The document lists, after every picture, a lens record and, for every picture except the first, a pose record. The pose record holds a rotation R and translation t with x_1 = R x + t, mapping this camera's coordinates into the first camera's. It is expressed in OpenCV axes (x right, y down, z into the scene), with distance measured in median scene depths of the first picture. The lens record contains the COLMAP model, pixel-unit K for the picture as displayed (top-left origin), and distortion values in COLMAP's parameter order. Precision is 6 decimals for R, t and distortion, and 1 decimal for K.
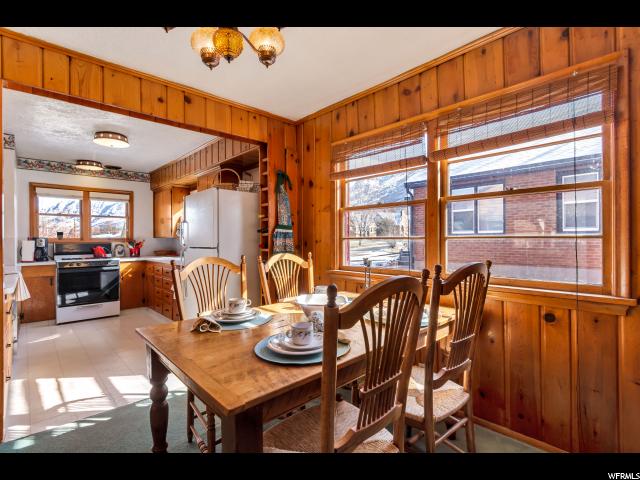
lens RADIAL K [[299.8, 0, 322.1], [0, 299.8, 238.8], [0, 0, 1]] dist [-0.014674, -0.001004]
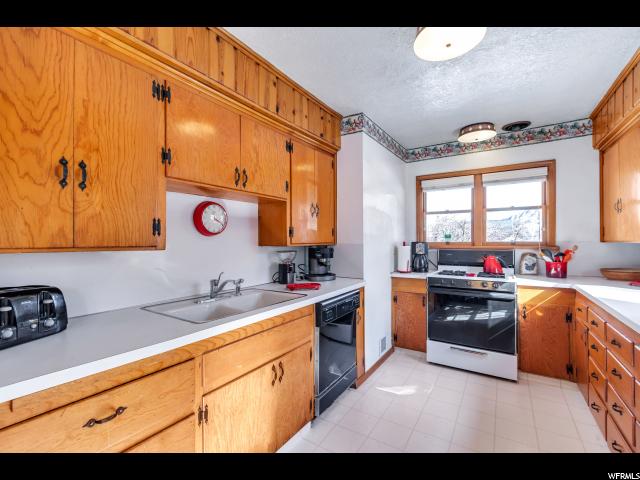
lens RADIAL K [[289.9, 0, 318.1], [0, 289.9, 240.3], [0, 0, 1]] dist [0.006615, -0.002302]
pose [[0.222038, 0.004391, -0.975028, -0.222601], [0.002838, 0.999983, 0.005150, -0.012052], [0.975034, -0.003911, 0.222022, 0.495095]]
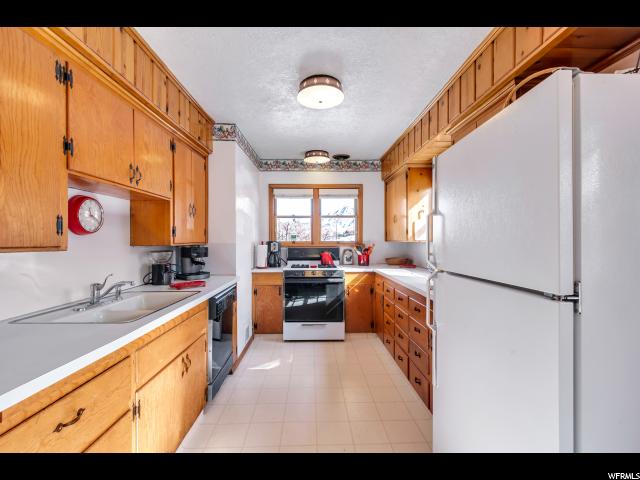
lens RADIAL K [[289.9, 0, 321.6], [0, 289.9, 241.8], [0, 0, 1]] dist [0.006615, -0.002302]
pose [[0.732213, 0.010069, -0.681002, -0.195777], [-0.002320, 0.999922, 0.012290, -0.013013], [0.681072, -0.007419, 0.732179, 0.383183]]
